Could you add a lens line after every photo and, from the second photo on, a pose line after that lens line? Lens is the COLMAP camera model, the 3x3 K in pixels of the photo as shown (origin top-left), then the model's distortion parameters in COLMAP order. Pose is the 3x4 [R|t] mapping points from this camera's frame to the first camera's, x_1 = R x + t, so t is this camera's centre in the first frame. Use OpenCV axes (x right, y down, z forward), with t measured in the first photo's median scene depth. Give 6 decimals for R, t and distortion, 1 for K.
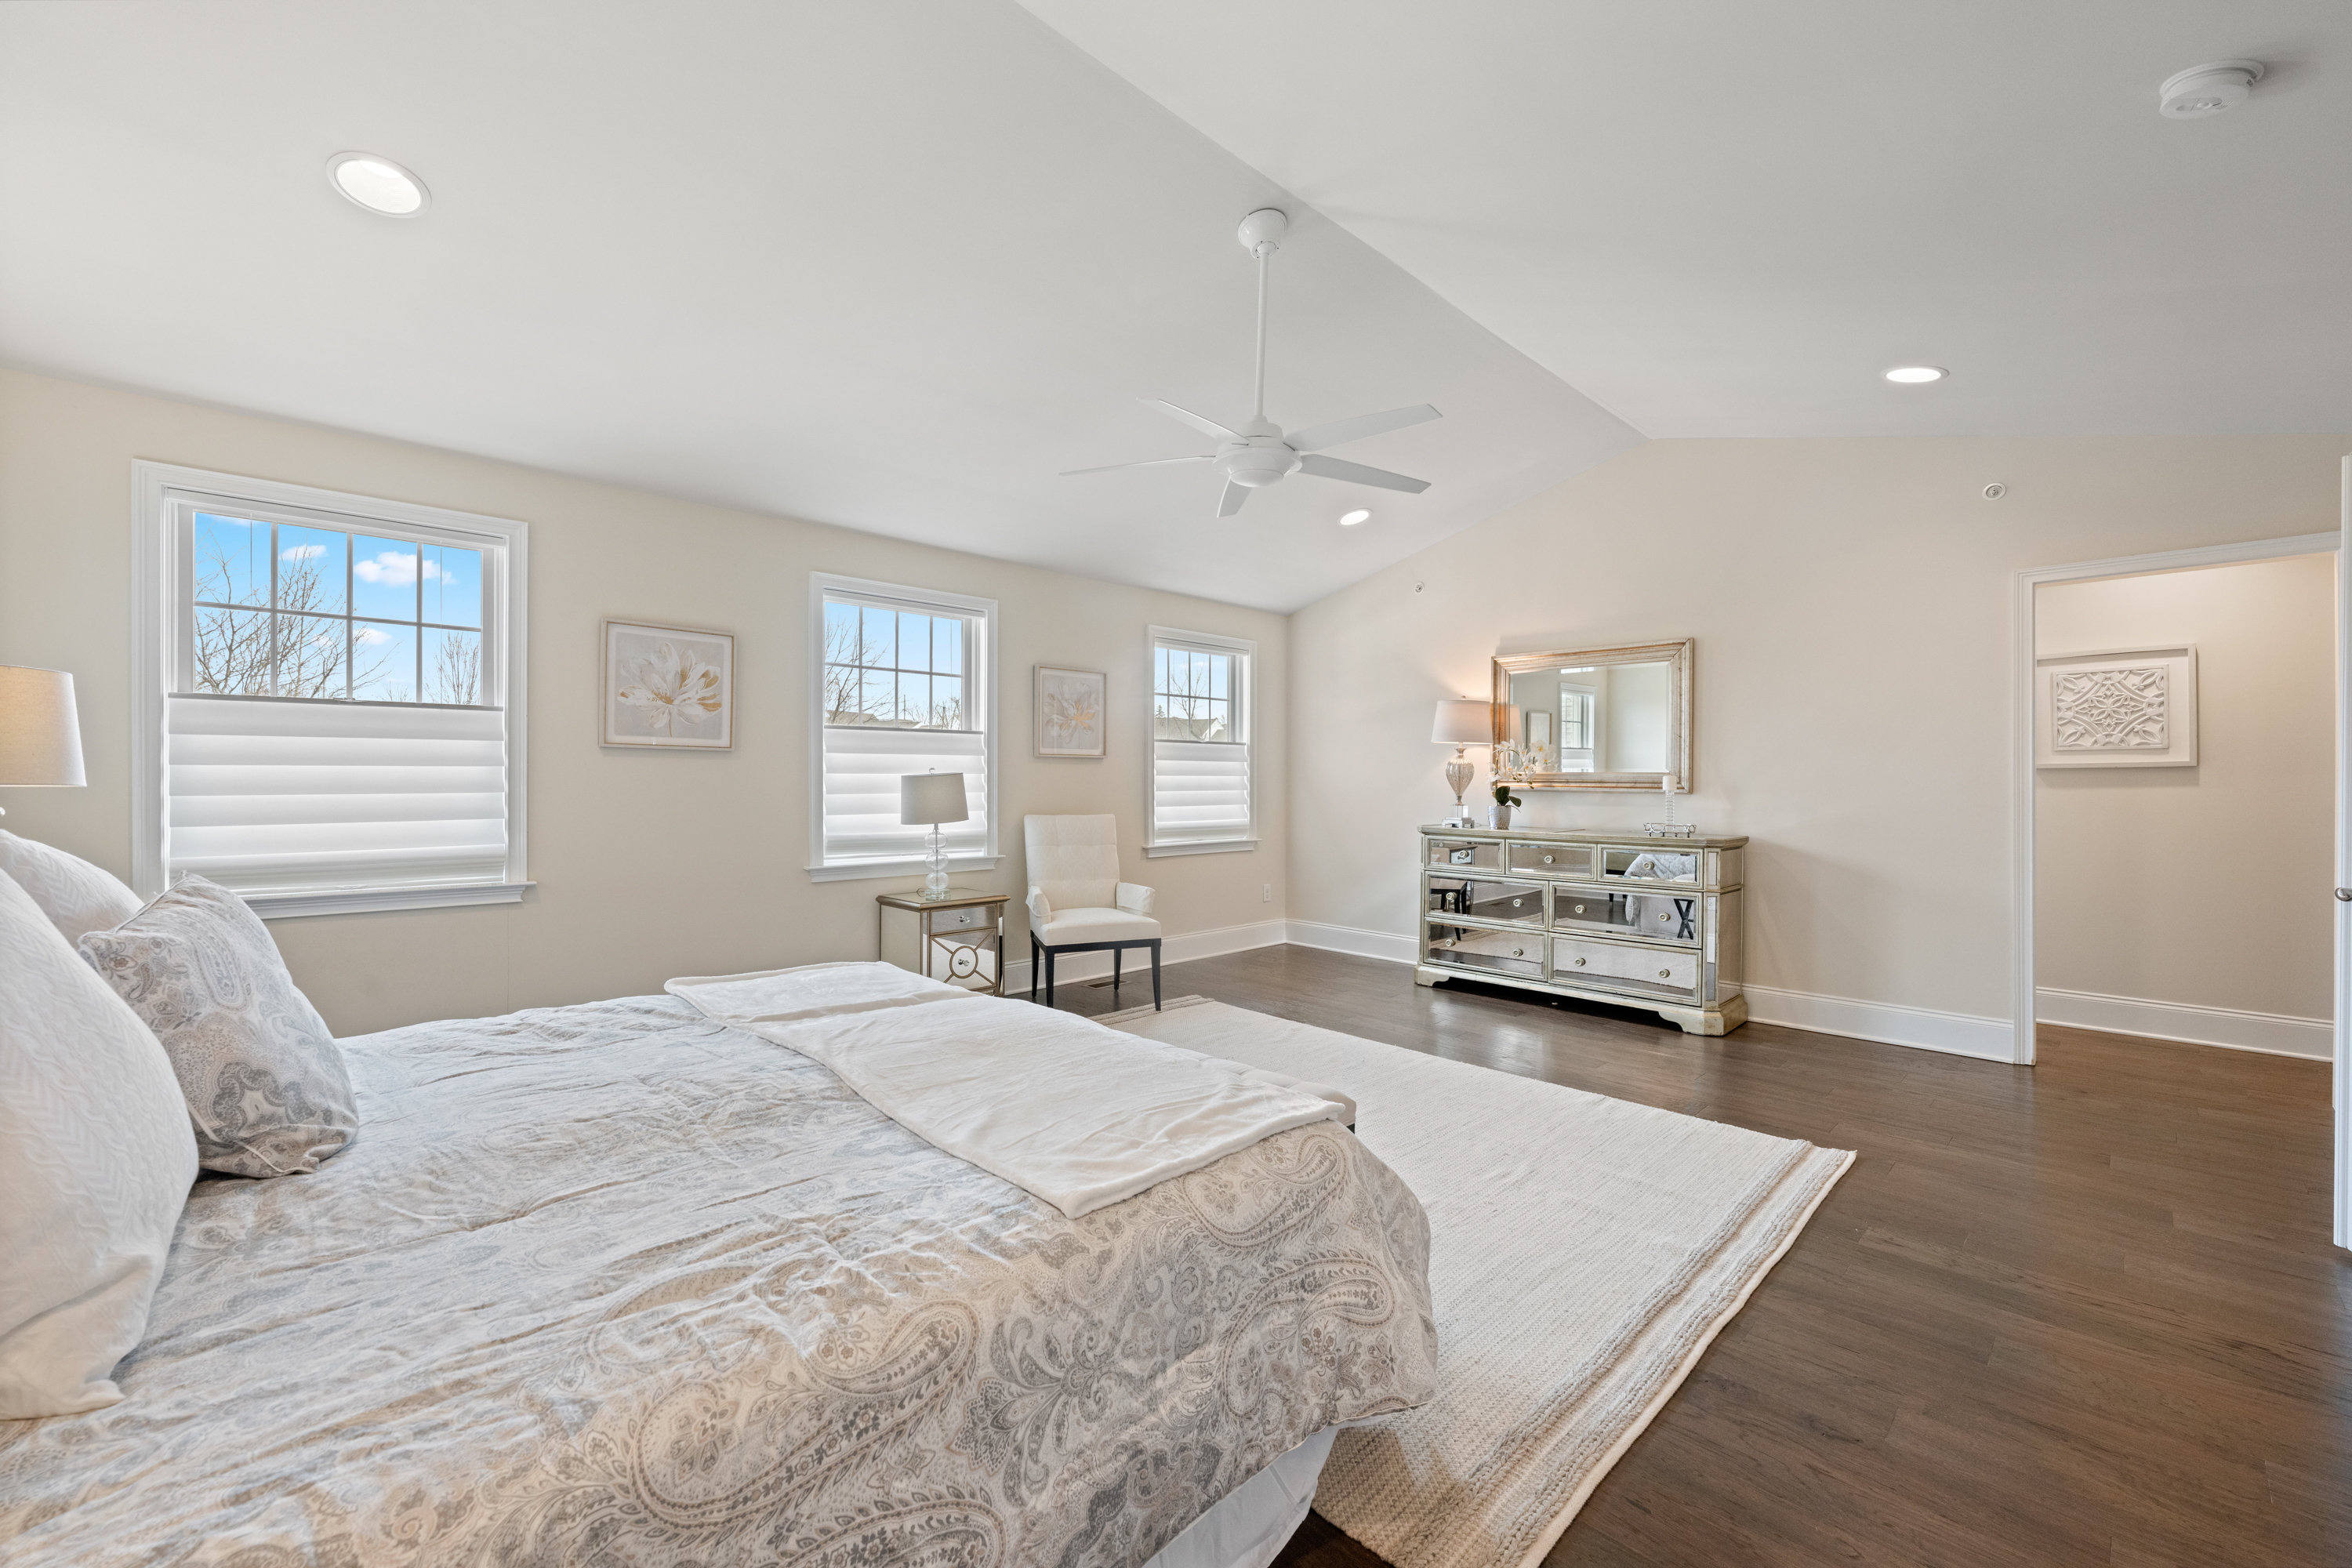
lens RADIAL K [[925.4, 0, 1164.9], [0, 925.4, 784.2], [0, 0, 1]] dist [-0.007040, -0.000015]
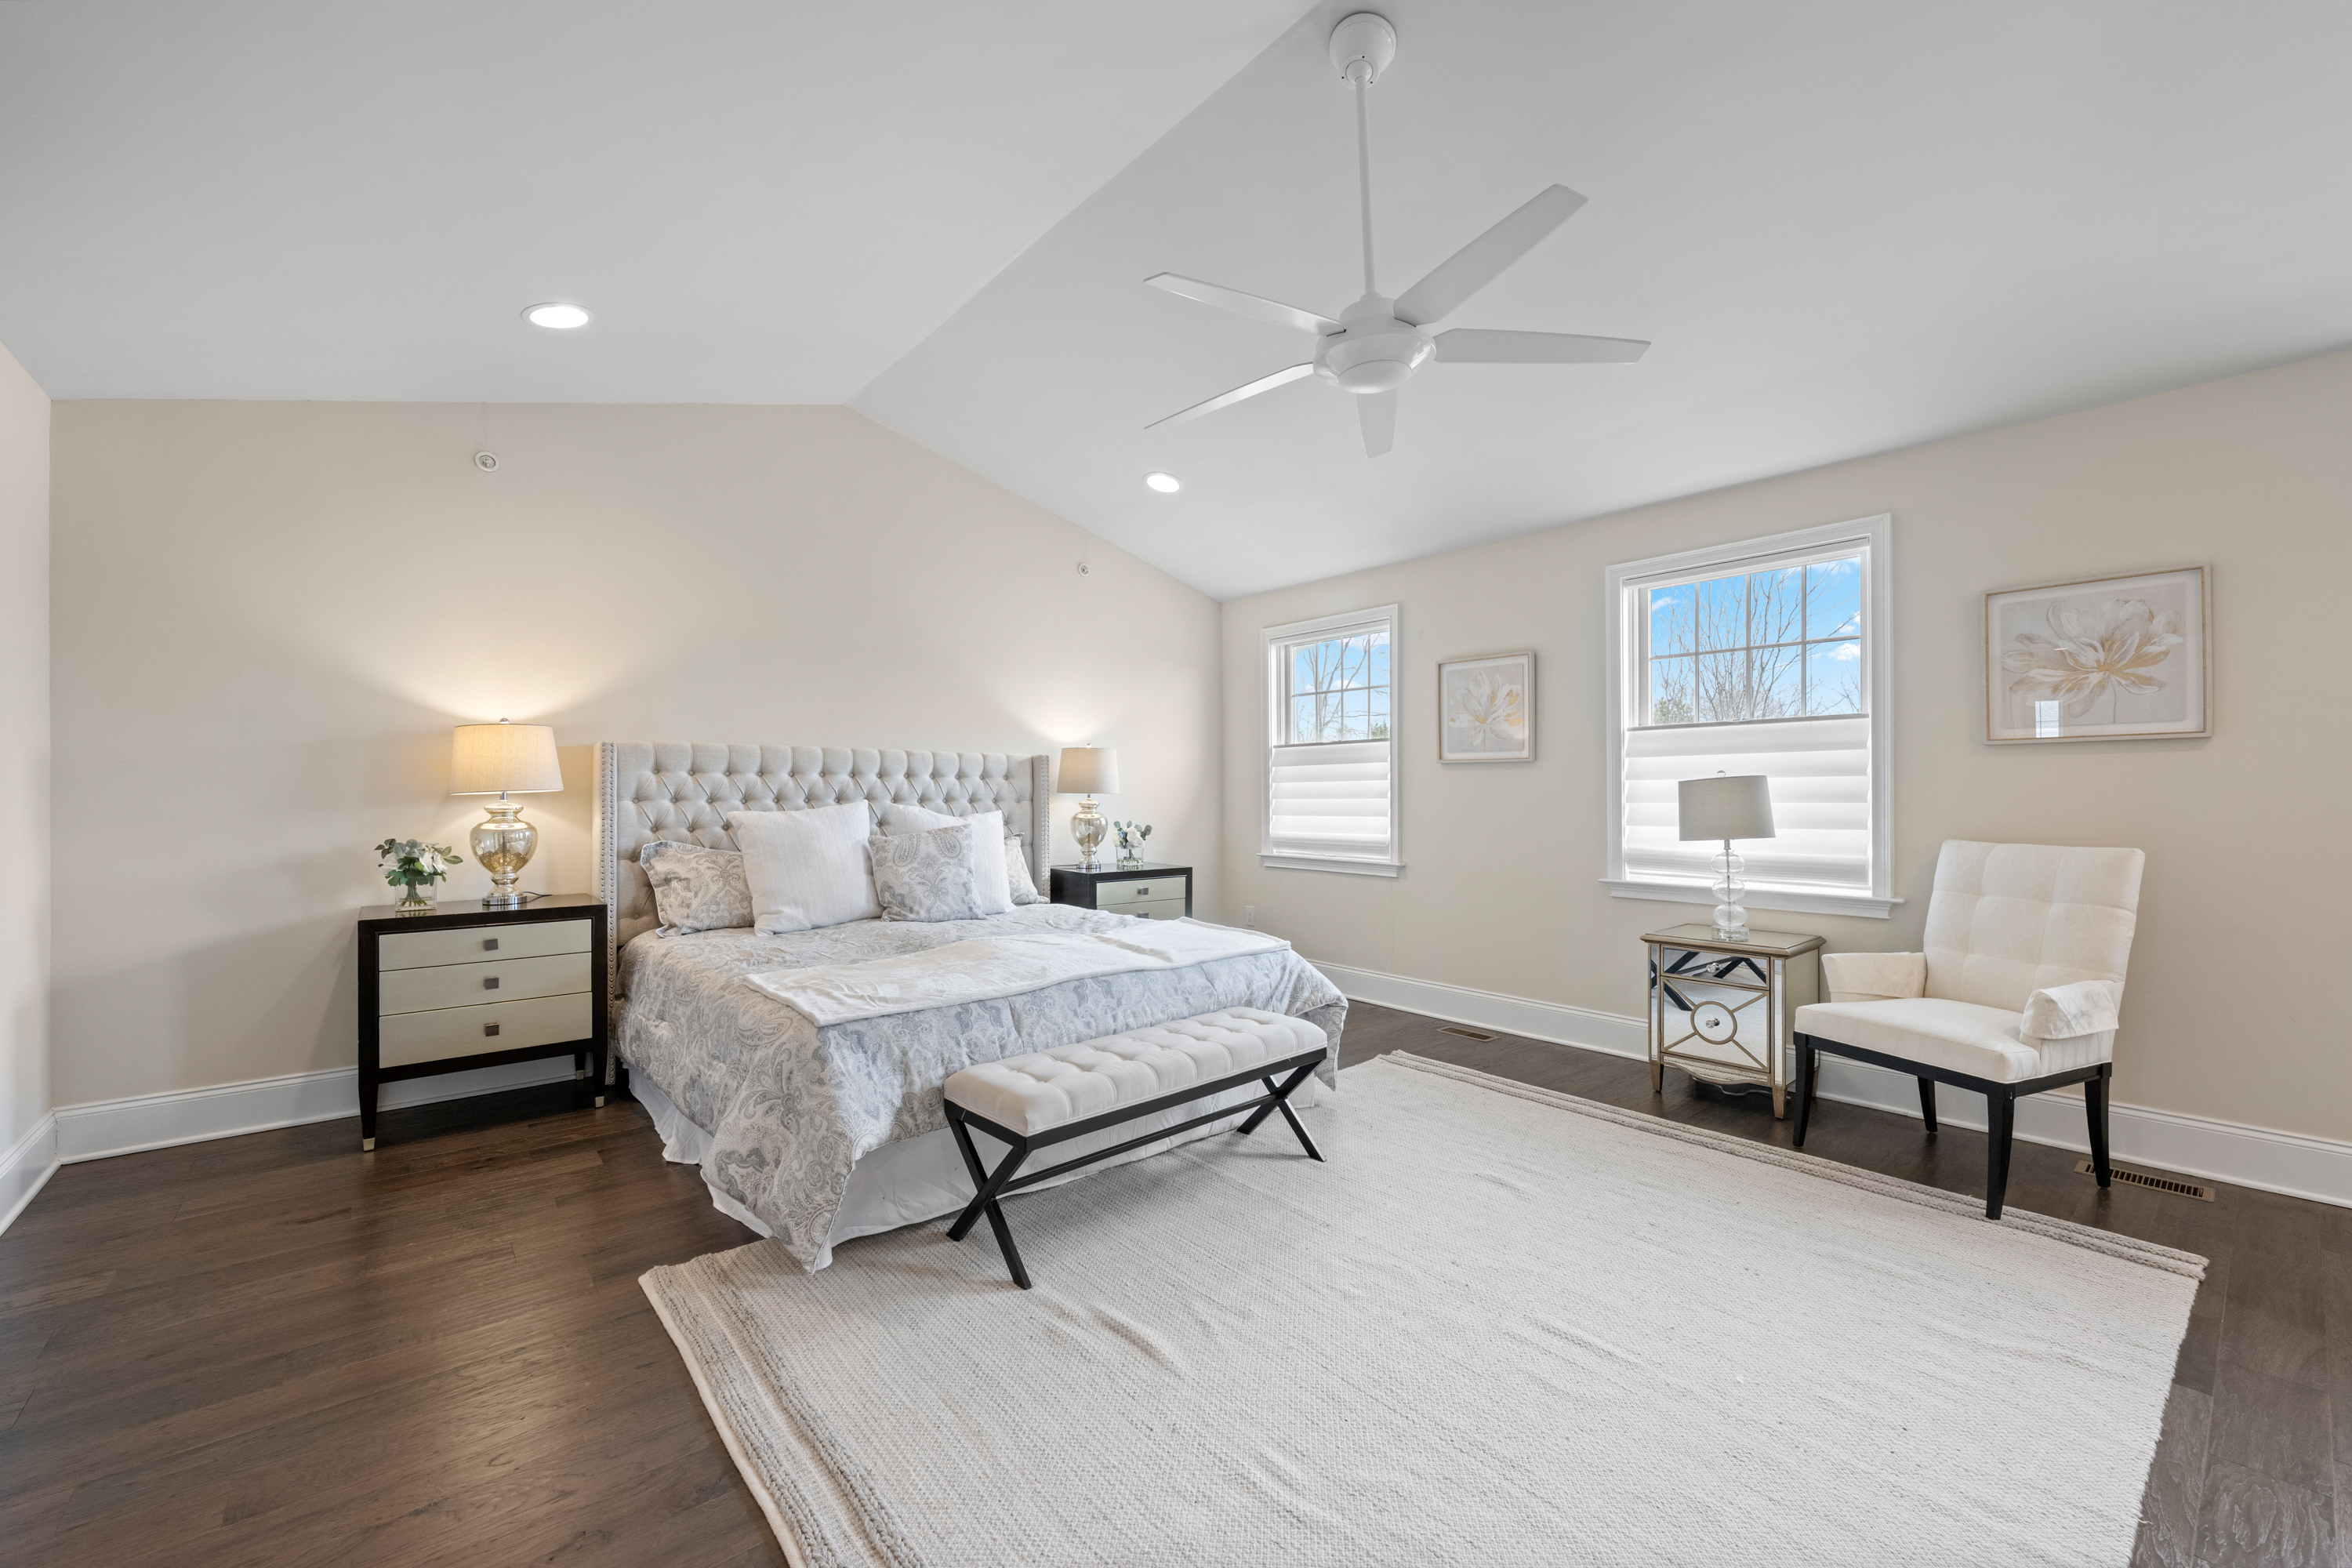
lens RADIAL K [[925.4, 0, 1165.1], [0, 925.4, 792.5], [0, 0, 1]] dist [-0.007040, -0.000015]
pose [[-0.055661, -0.002868, -0.998446, 0.569252], [0.003167, 0.999990, -0.003049, 0.002141], [0.998445, -0.003332, -0.055651, 0.583793]]
